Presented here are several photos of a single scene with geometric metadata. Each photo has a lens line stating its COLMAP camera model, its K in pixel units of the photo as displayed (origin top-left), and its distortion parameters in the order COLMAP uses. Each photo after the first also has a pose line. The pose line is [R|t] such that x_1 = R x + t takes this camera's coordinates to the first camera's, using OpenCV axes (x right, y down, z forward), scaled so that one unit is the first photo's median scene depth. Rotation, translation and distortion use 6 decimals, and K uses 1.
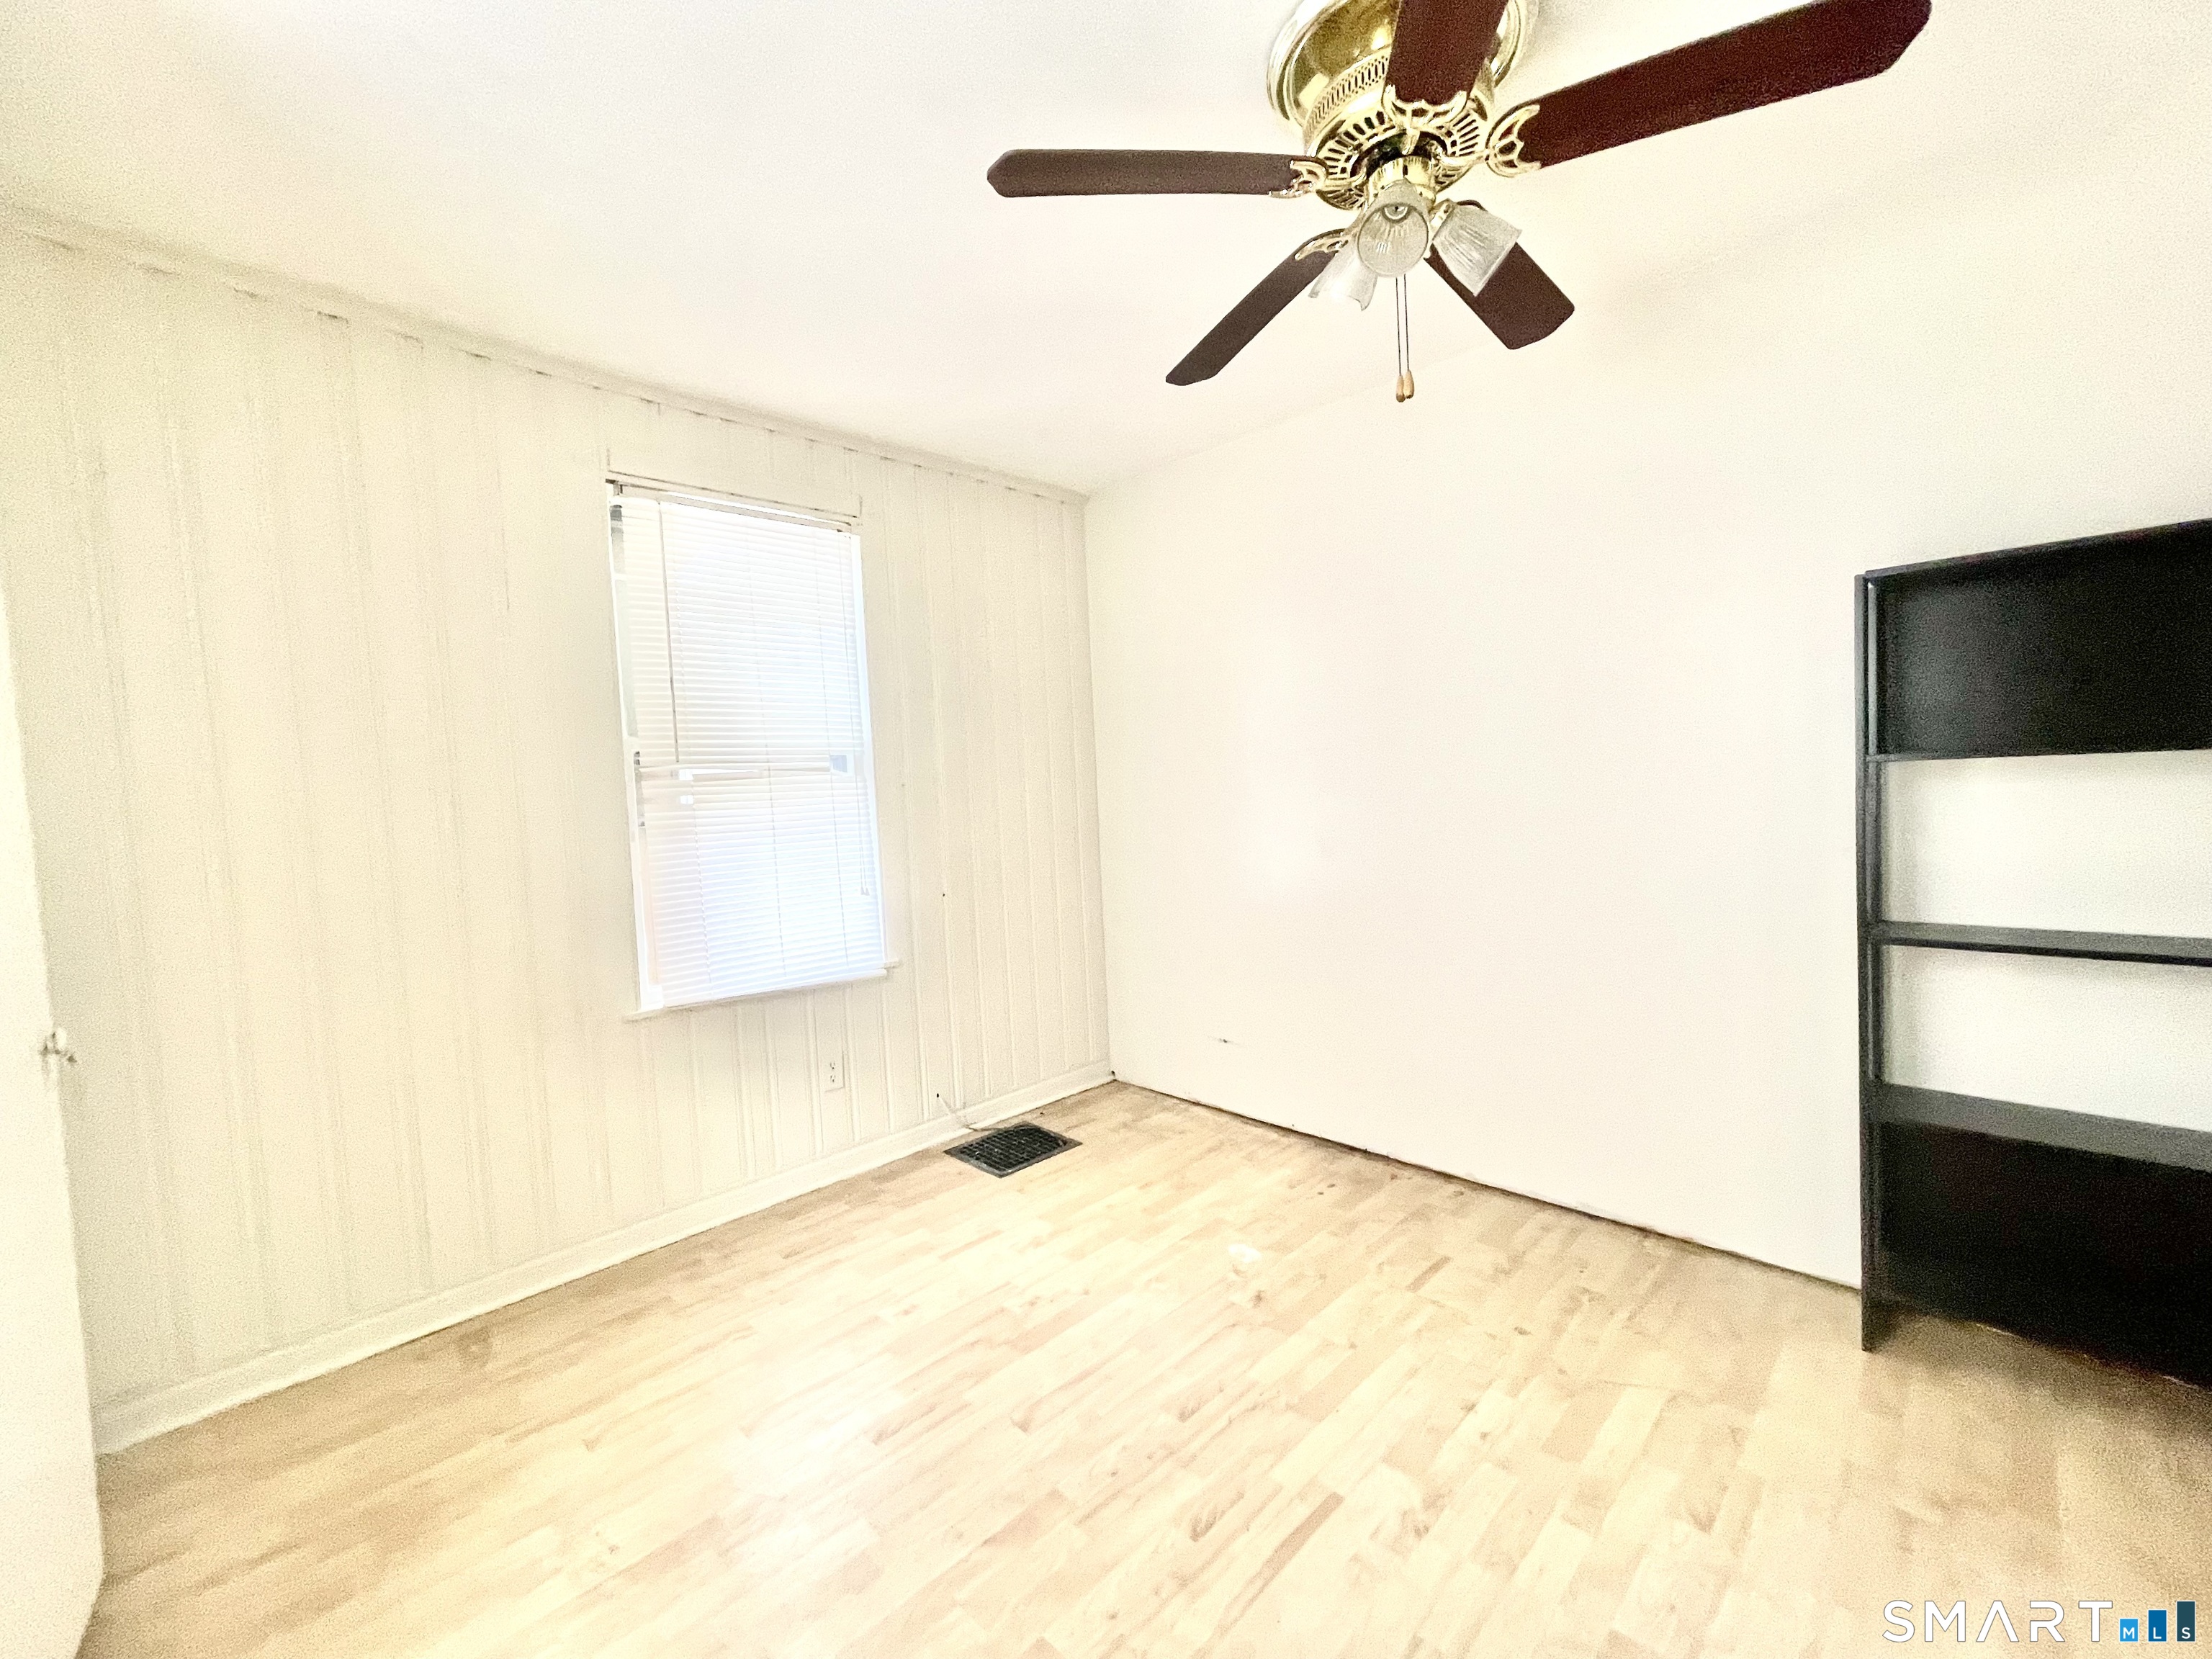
lens RADIAL K [[893.1, 0, 1102.4], [0, 893.1, 828.5], [0, 0, 1]] dist [-0.001690, 0.000464]
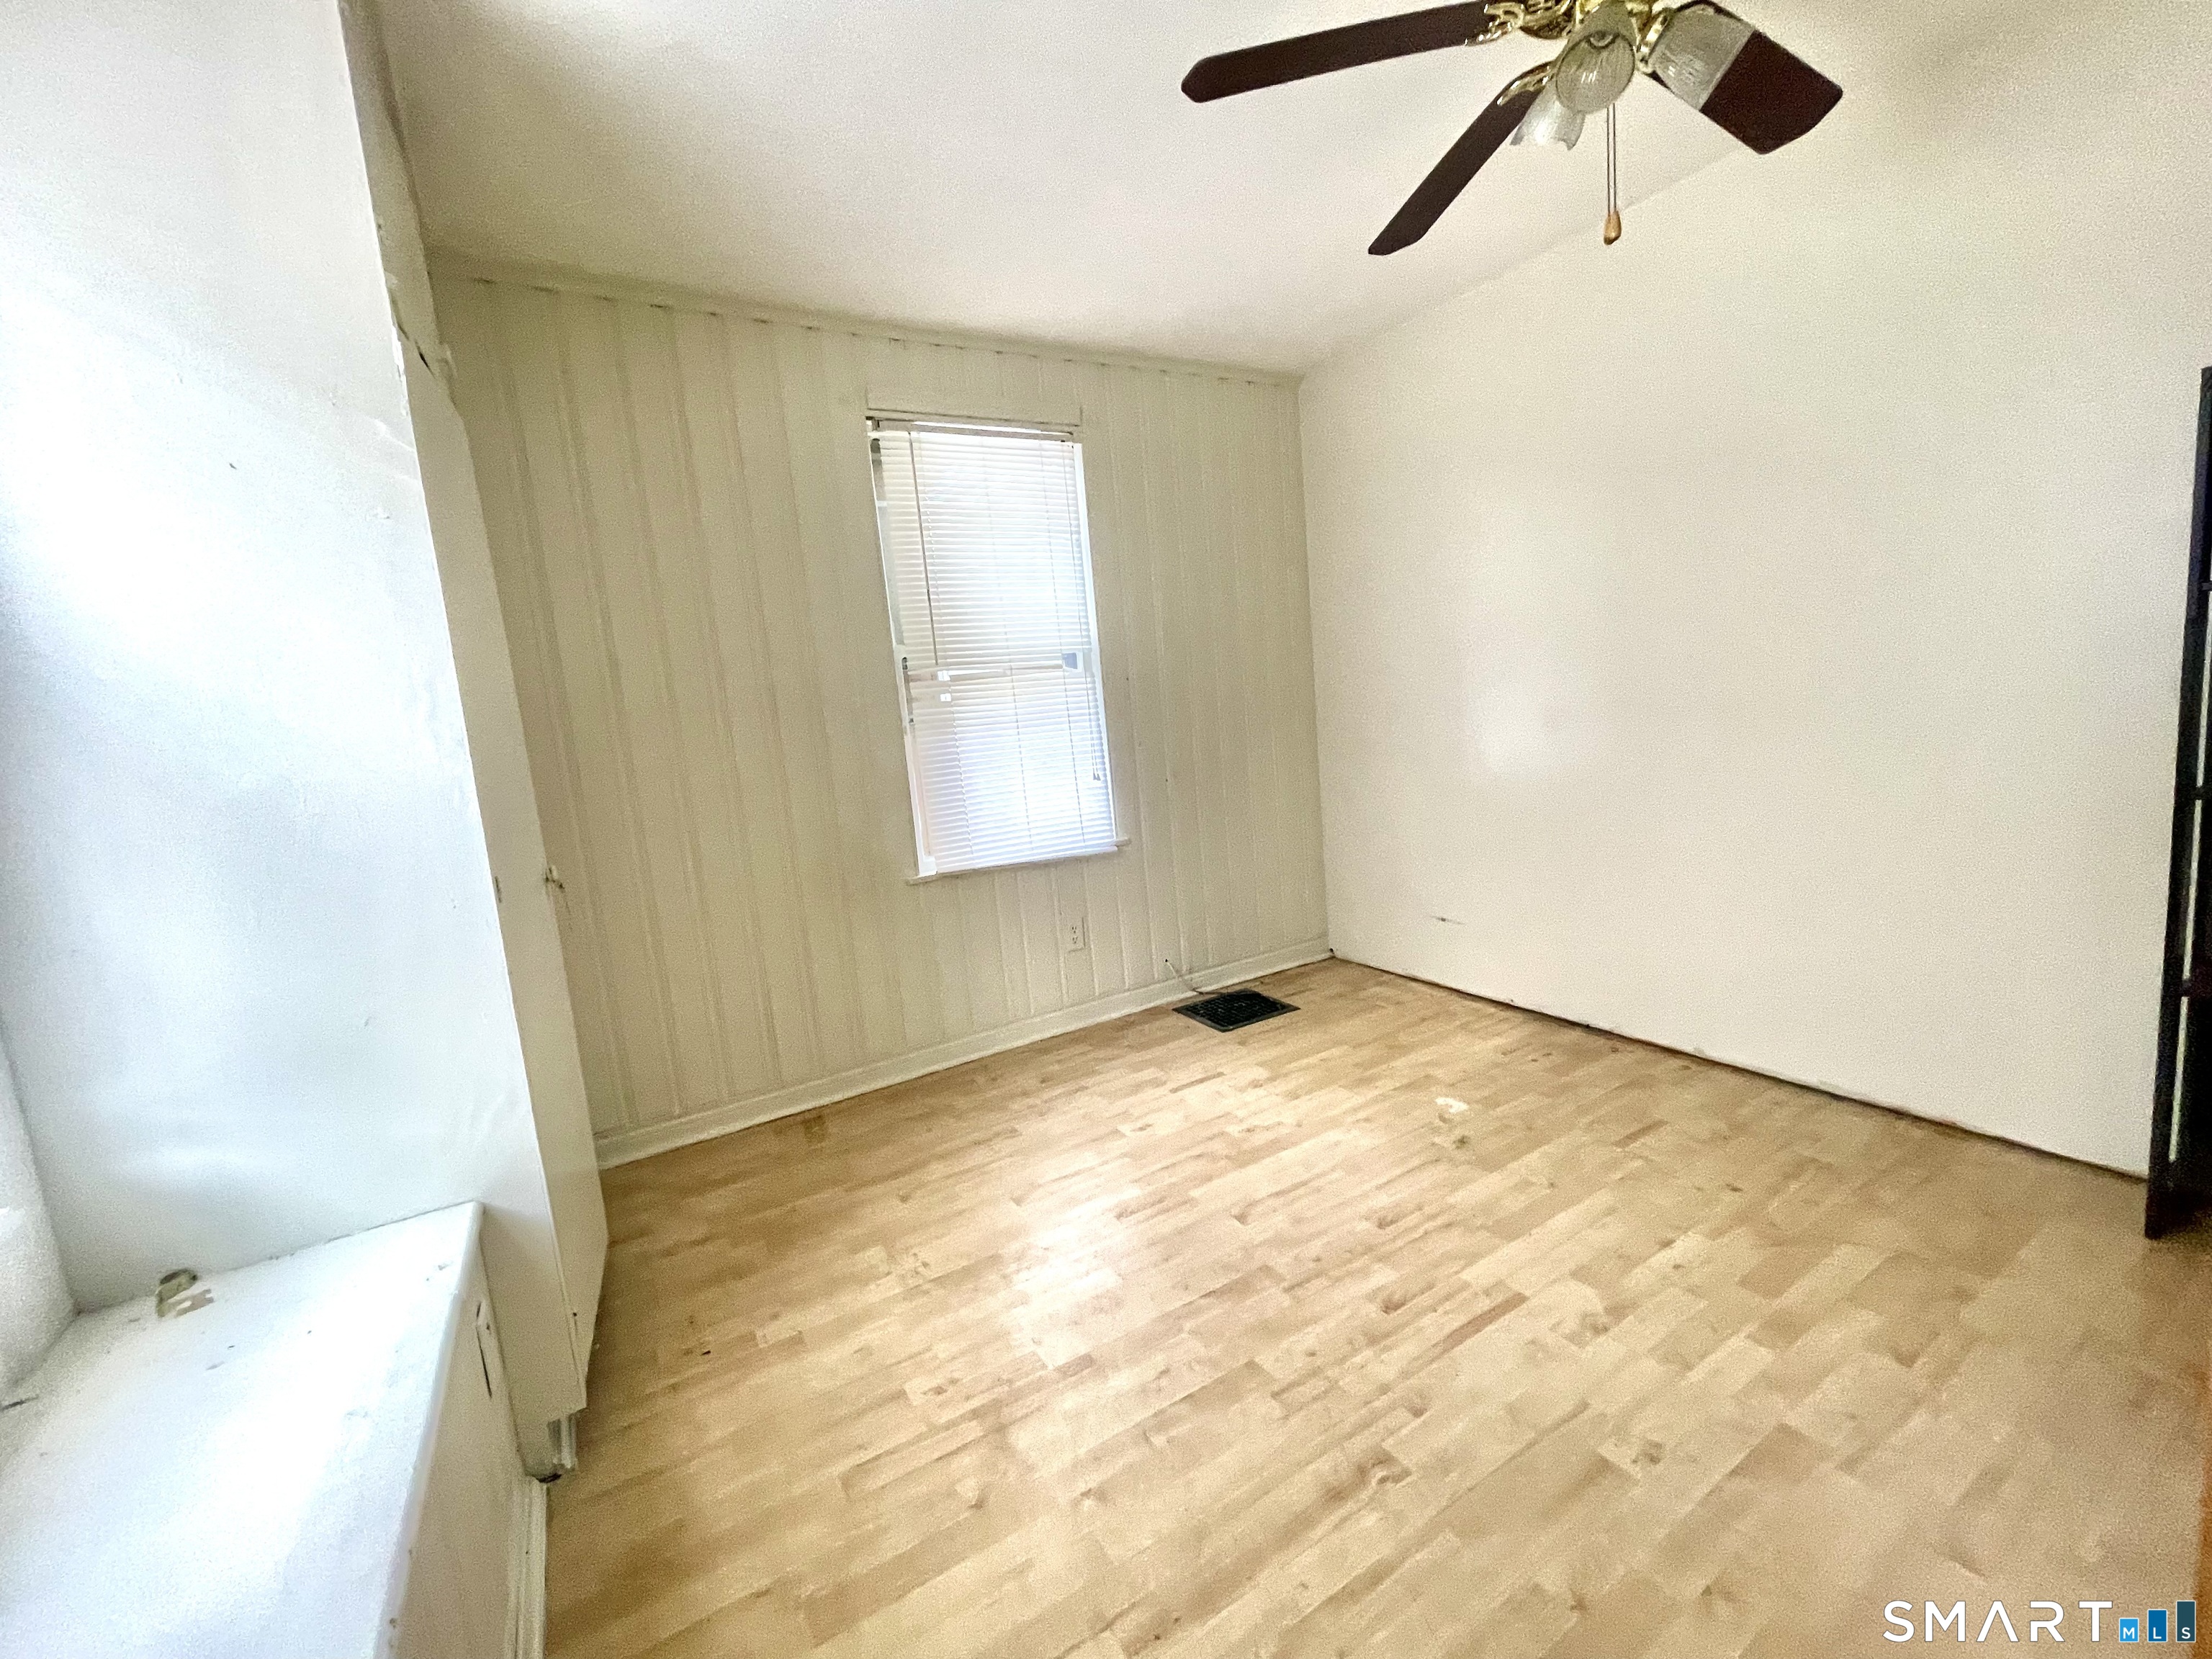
lens RADIAL K [[893.1, 0, 1112.1], [0, 893.1, 830.9], [0, 0, 1]] dist [-0.001690, 0.000464]
pose [[0.969960, -0.003355, -0.243243, 0.031046], [0.029876, 0.993978, 0.105425, 0.029692], [0.241425, -0.109525, 0.964219, -0.102143]]
